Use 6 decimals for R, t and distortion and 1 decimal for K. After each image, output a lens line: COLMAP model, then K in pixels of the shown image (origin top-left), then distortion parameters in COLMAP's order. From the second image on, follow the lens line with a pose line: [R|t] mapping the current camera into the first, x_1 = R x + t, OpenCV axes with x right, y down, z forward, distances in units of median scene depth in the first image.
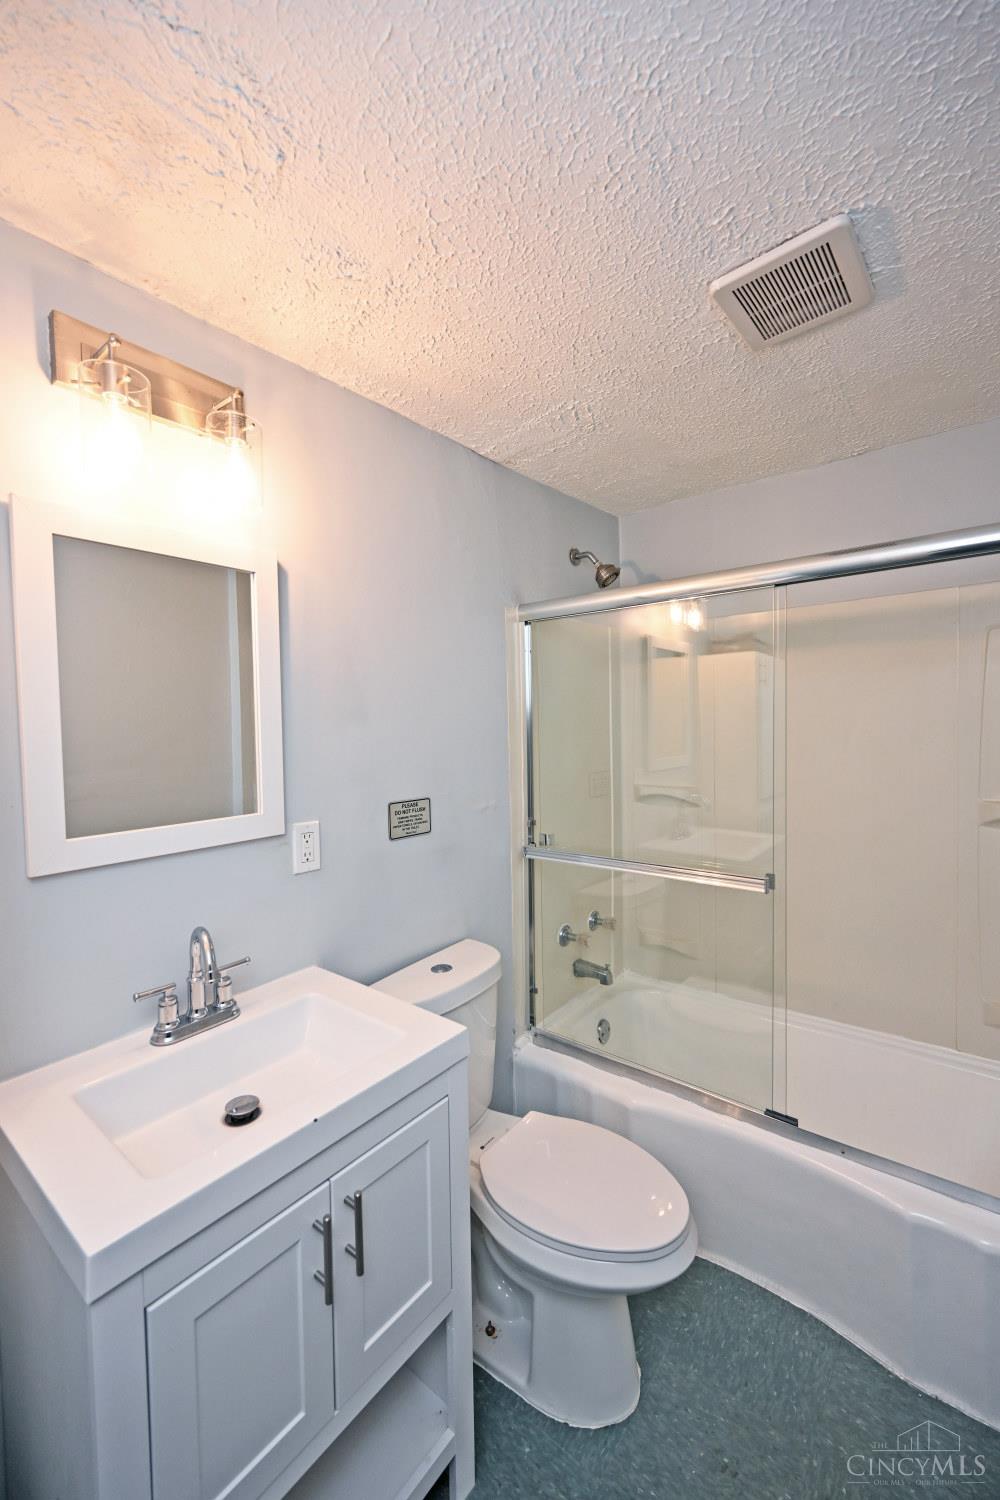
lens RADIAL K [[611.3, 0, 523.8], [0, 611.3, 742.6], [0, 0, 1]] dist [-0.000318, 0.000132]
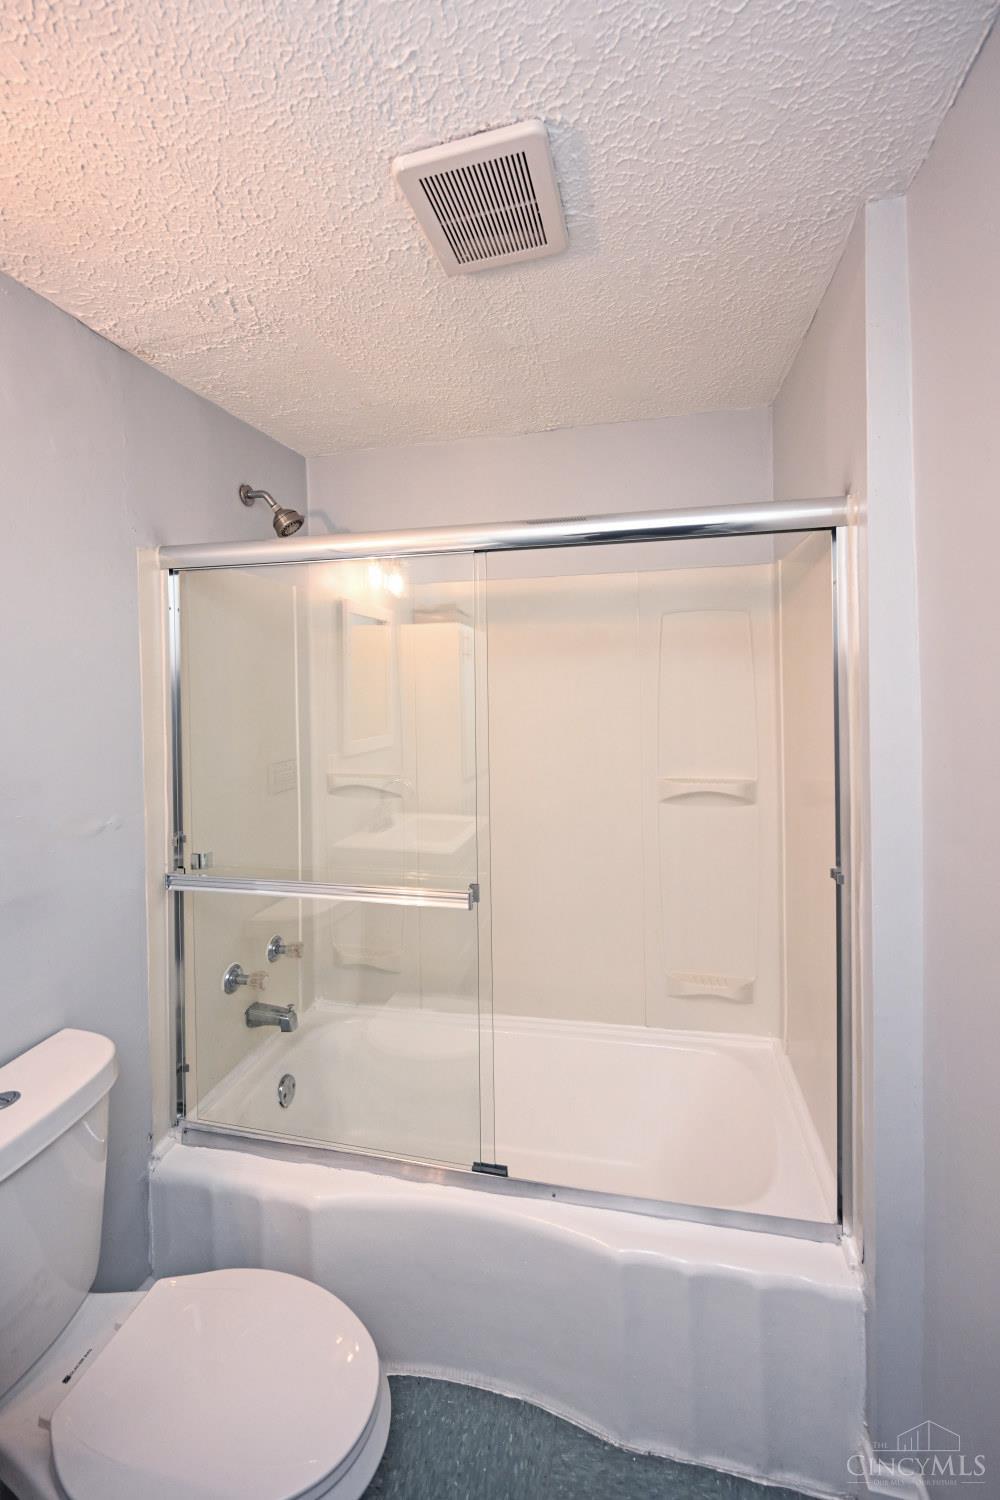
lens RADIAL K [[611.3, 0, 523.8], [0, 611.3, 742.6], [0, 0, 1]] dist [-0.000318, 0.000132]
pose [[0.895231, -0.037006, 0.444063, 0.065164], [0.012517, 0.998241, 0.057952, -0.027813], [-0.445426, -0.046322, 0.894120, 0.148604]]
